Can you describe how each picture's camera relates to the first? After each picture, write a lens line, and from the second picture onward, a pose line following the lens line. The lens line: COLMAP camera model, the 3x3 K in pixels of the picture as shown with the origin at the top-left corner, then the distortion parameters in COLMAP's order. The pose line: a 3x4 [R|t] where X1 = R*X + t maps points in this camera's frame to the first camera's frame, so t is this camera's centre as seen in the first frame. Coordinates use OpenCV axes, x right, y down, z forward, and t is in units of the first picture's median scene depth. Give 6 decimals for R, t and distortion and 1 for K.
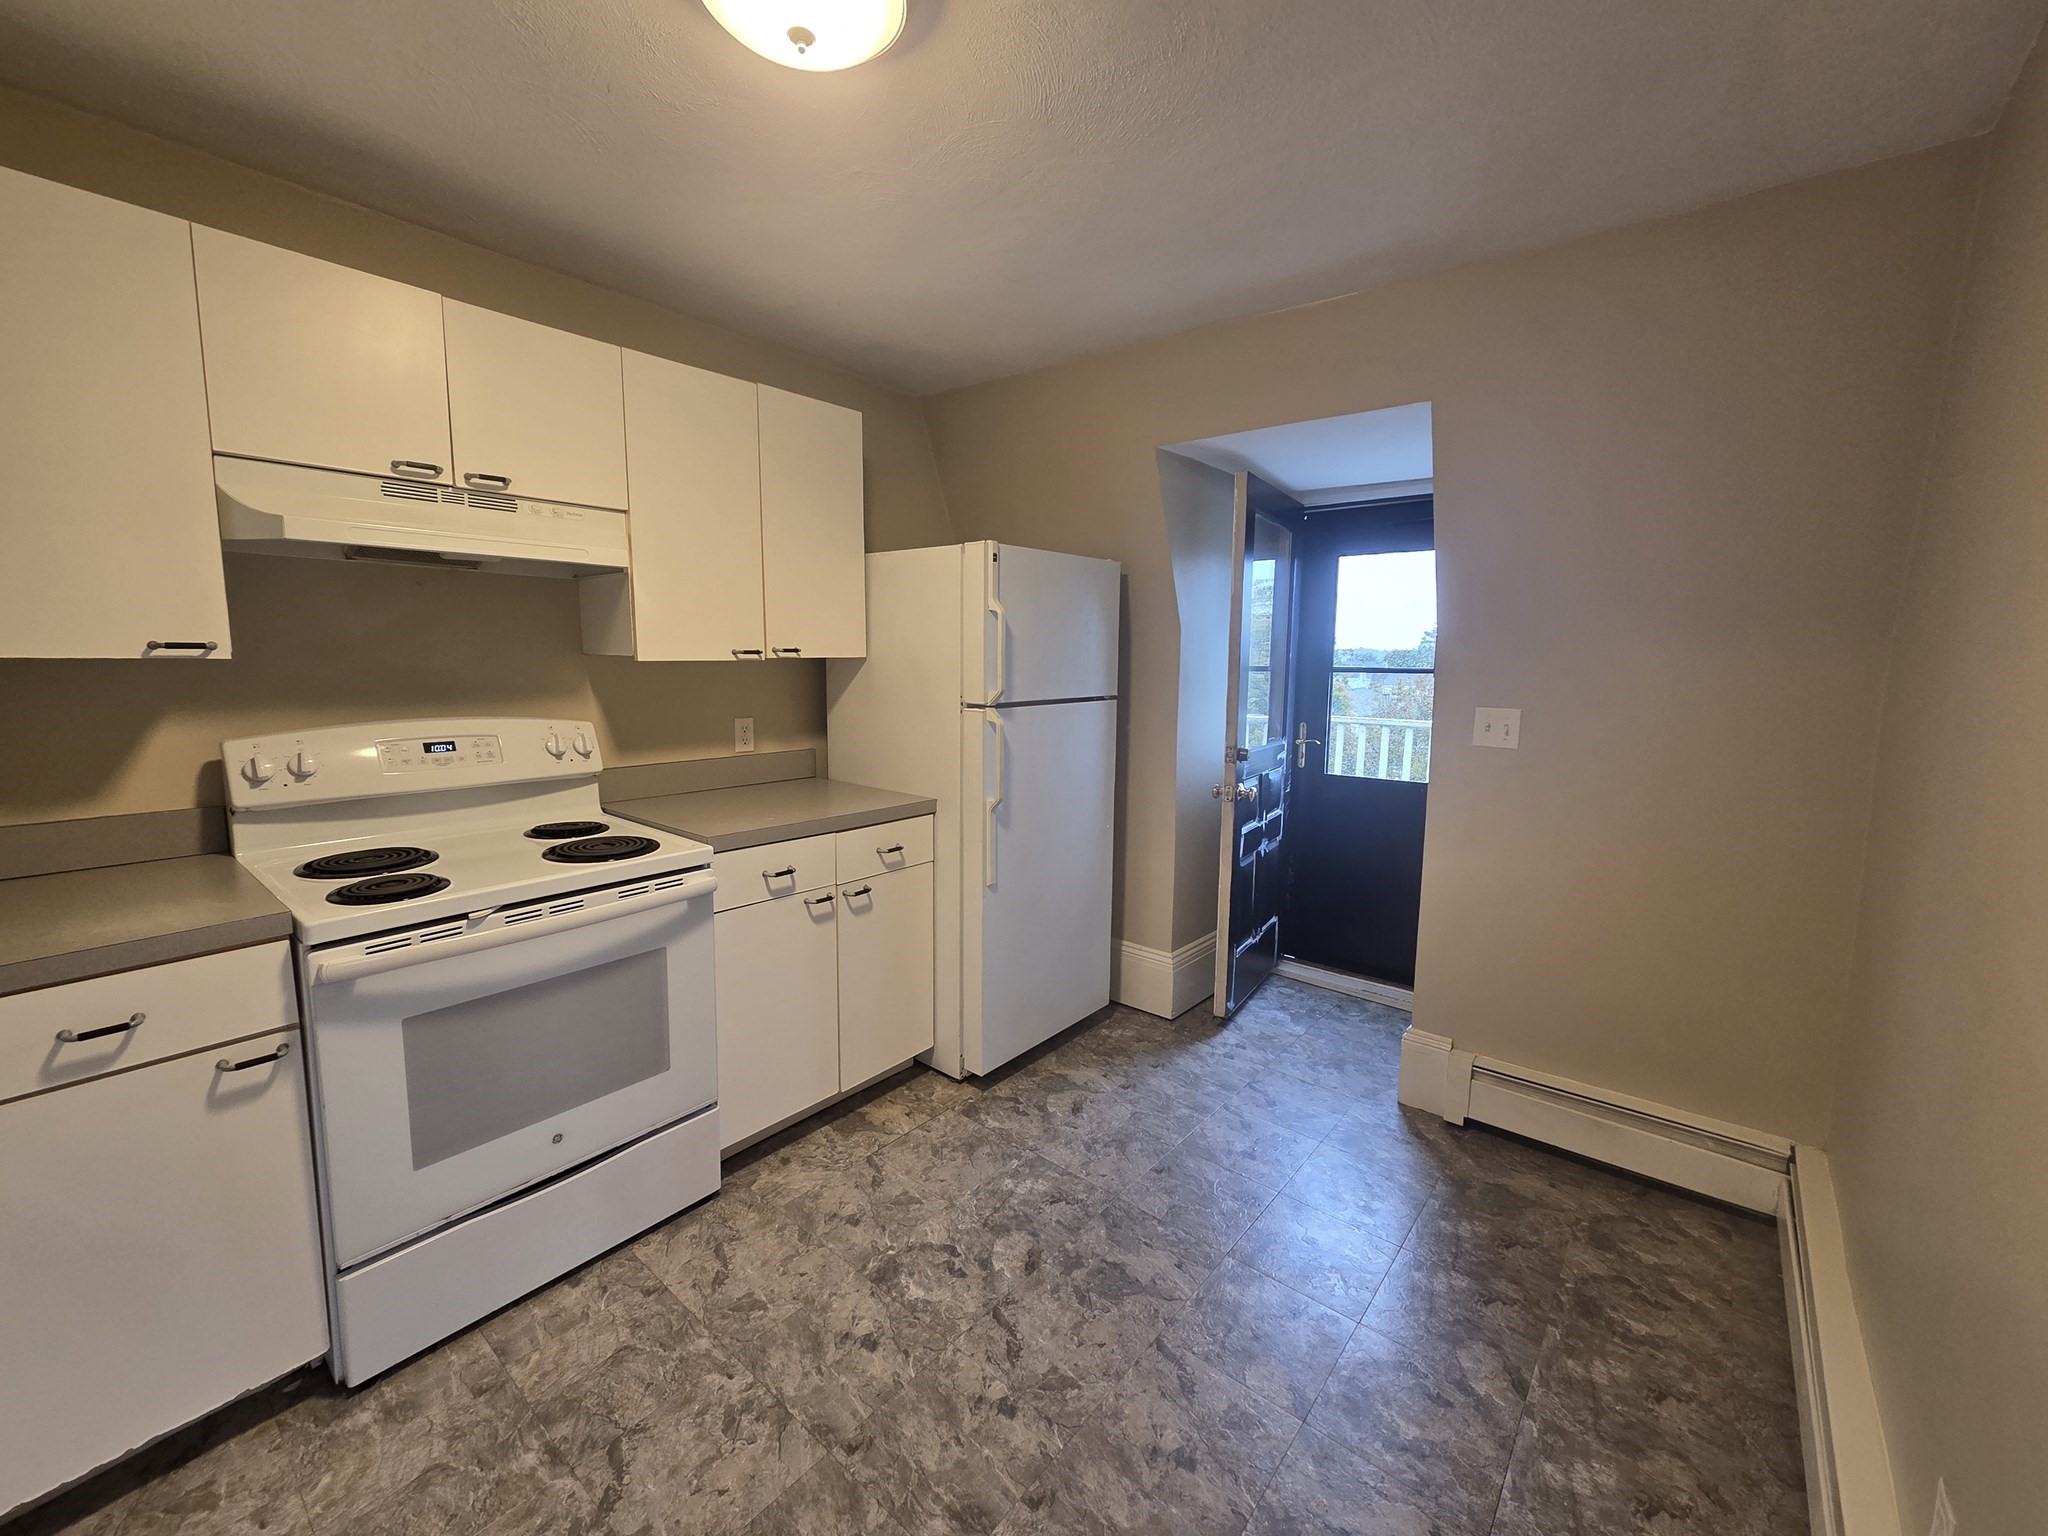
lens RADIAL K [[834.3, 0, 1022.5], [0, 834.3, 756.8], [0, 0, 1]] dist [0.003004, -0.000104]
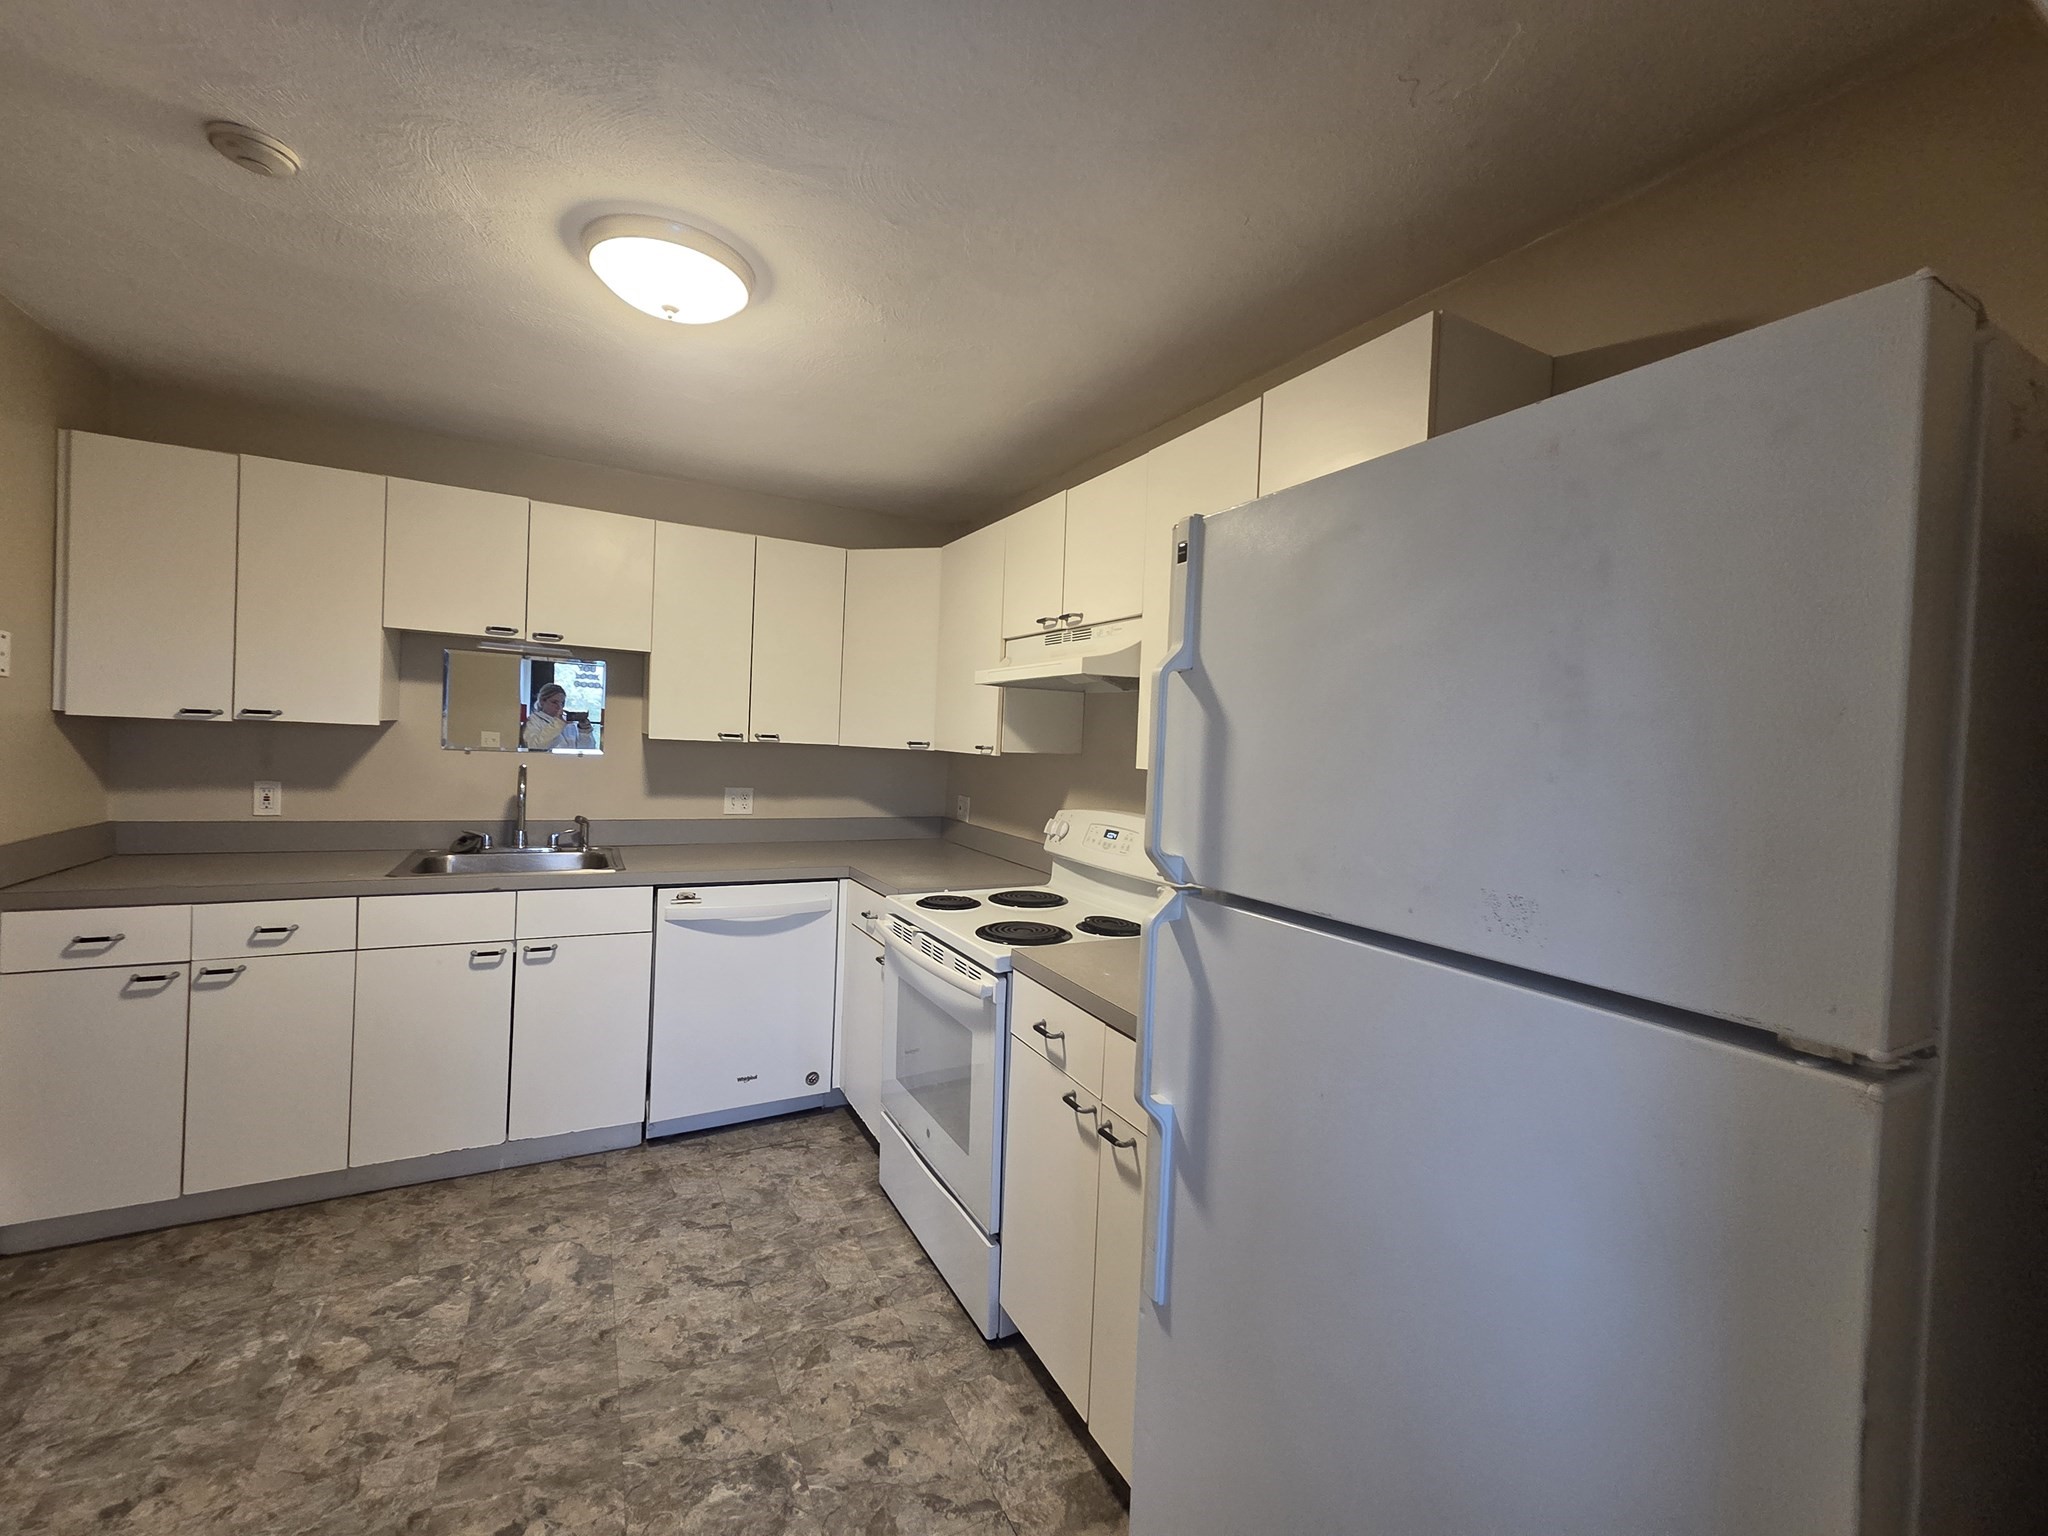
lens RADIAL K [[830.0, 0, 1024.0], [0, 830.0, 768.0], [0, 0, 1]] dist [-0.003673, -0.000274]
pose [[-0.371143, -0.003756, -0.928568, 0.534409], [-0.172699, 0.982824, 0.065052, -0.183011], [0.912375, 0.184506, -0.365417, 1.454664]]
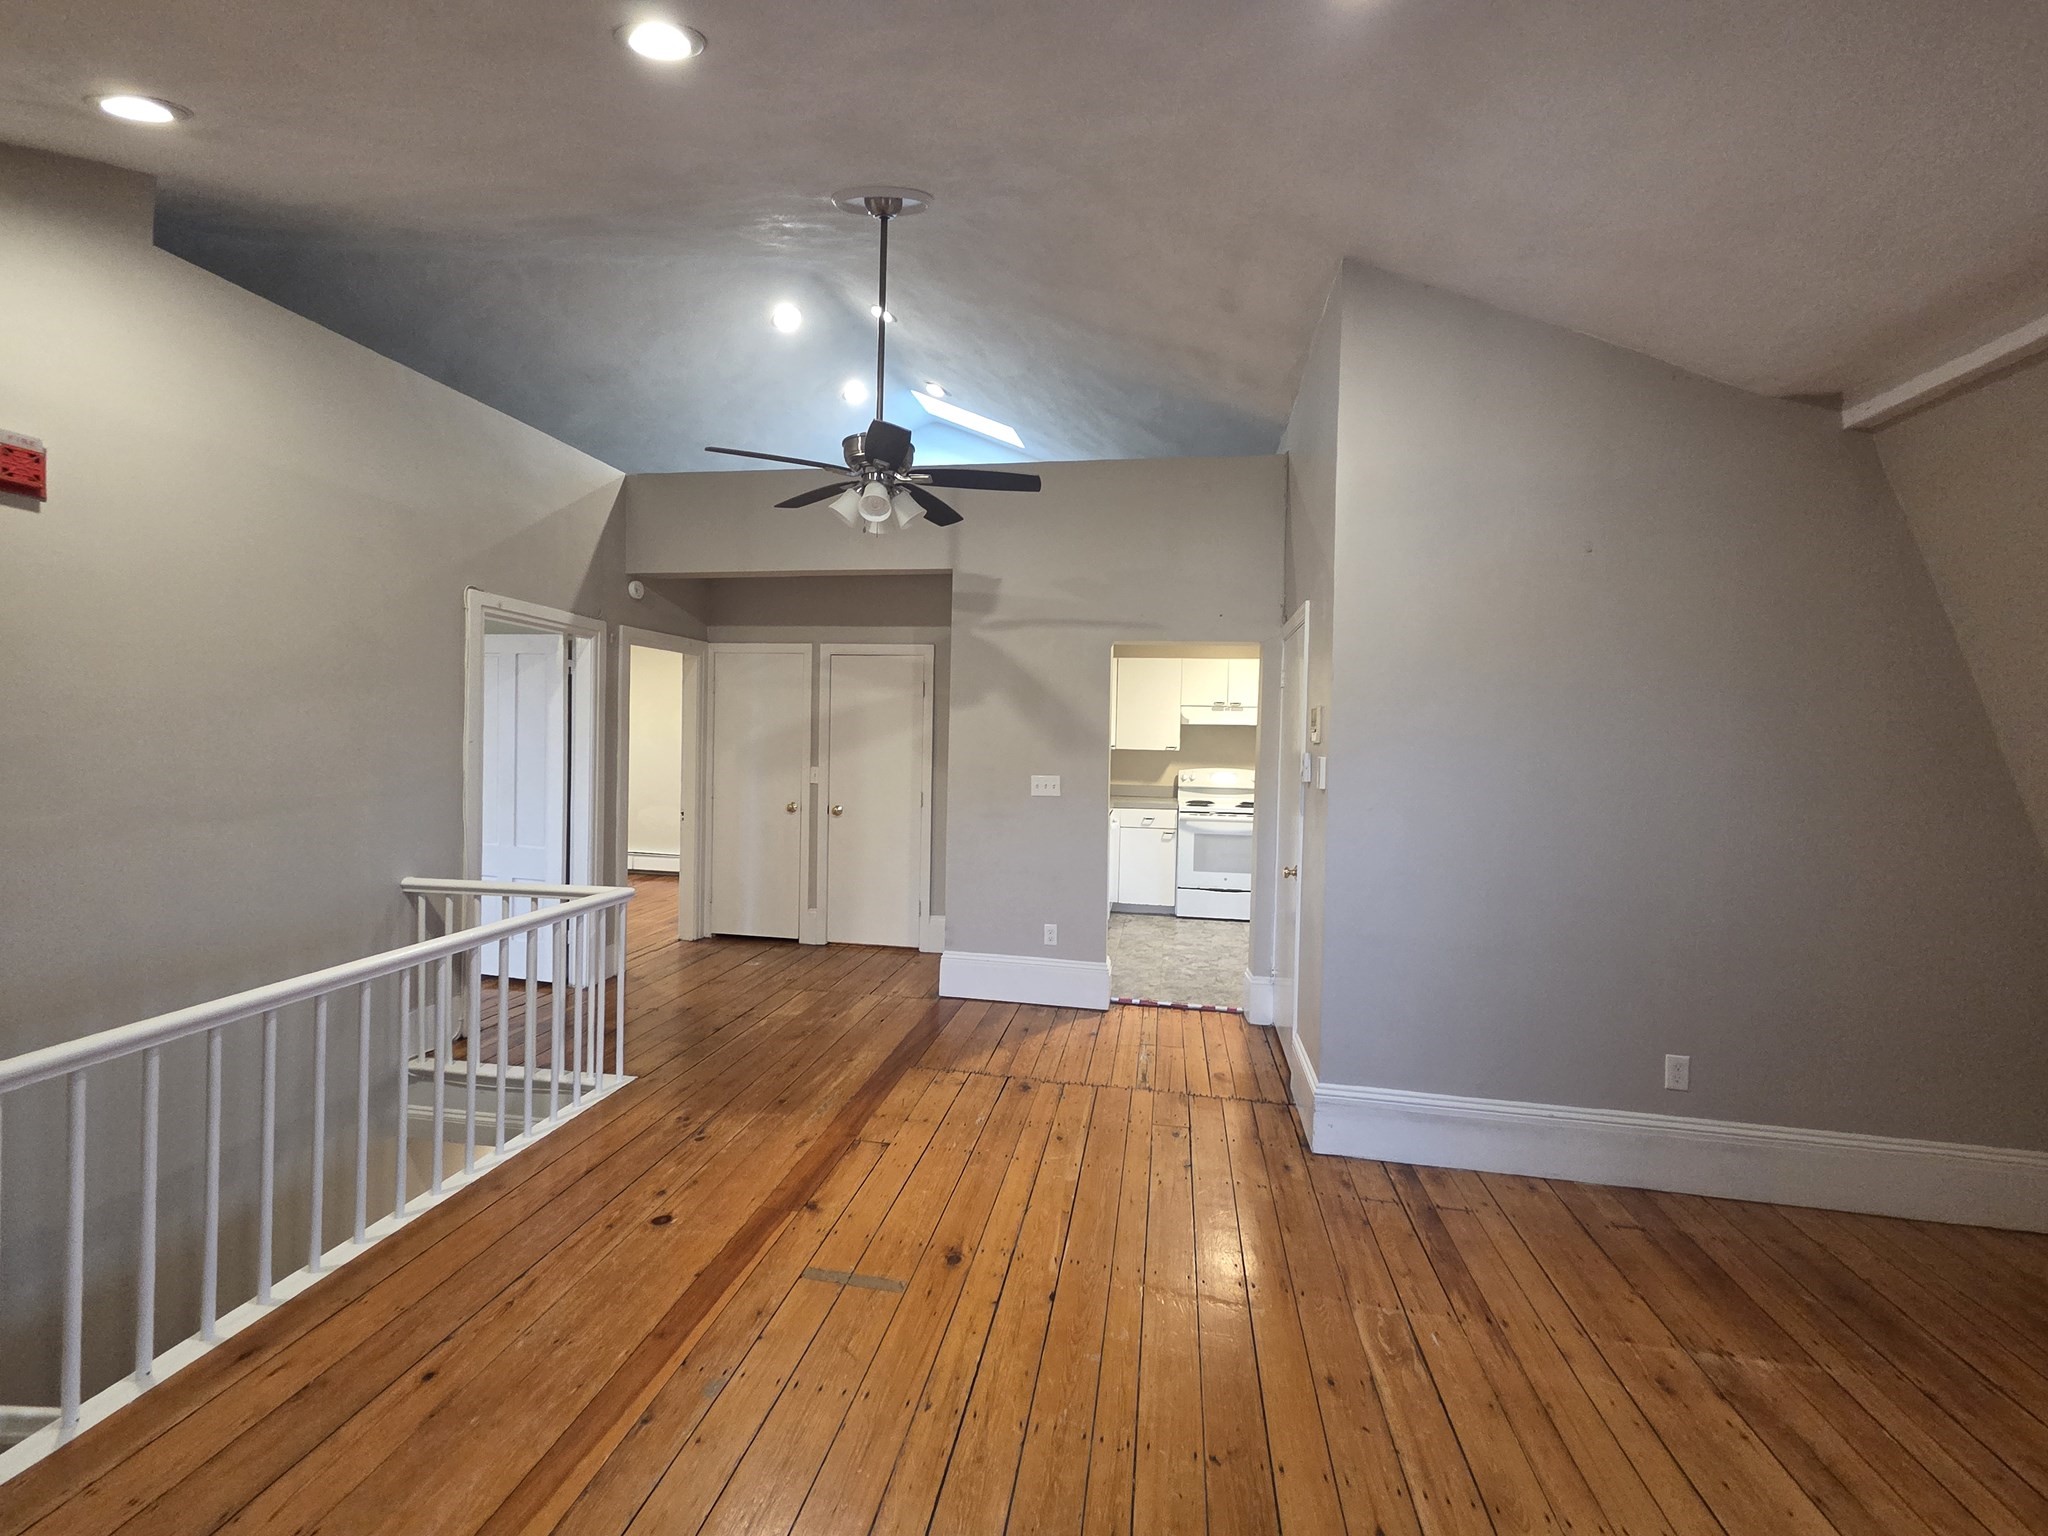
lens RADIAL K [[834.3, 0, 1022.5], [0, 834.3, 756.8], [0, 0, 1]] dist [0.003004, -0.000104]
pose [[0.497831, 0.022343, -0.866986, 2.205036], [-0.118612, 0.992029, -0.042543, 0.179707], [0.859125, 0.124014, 0.496513, -1.697016]]
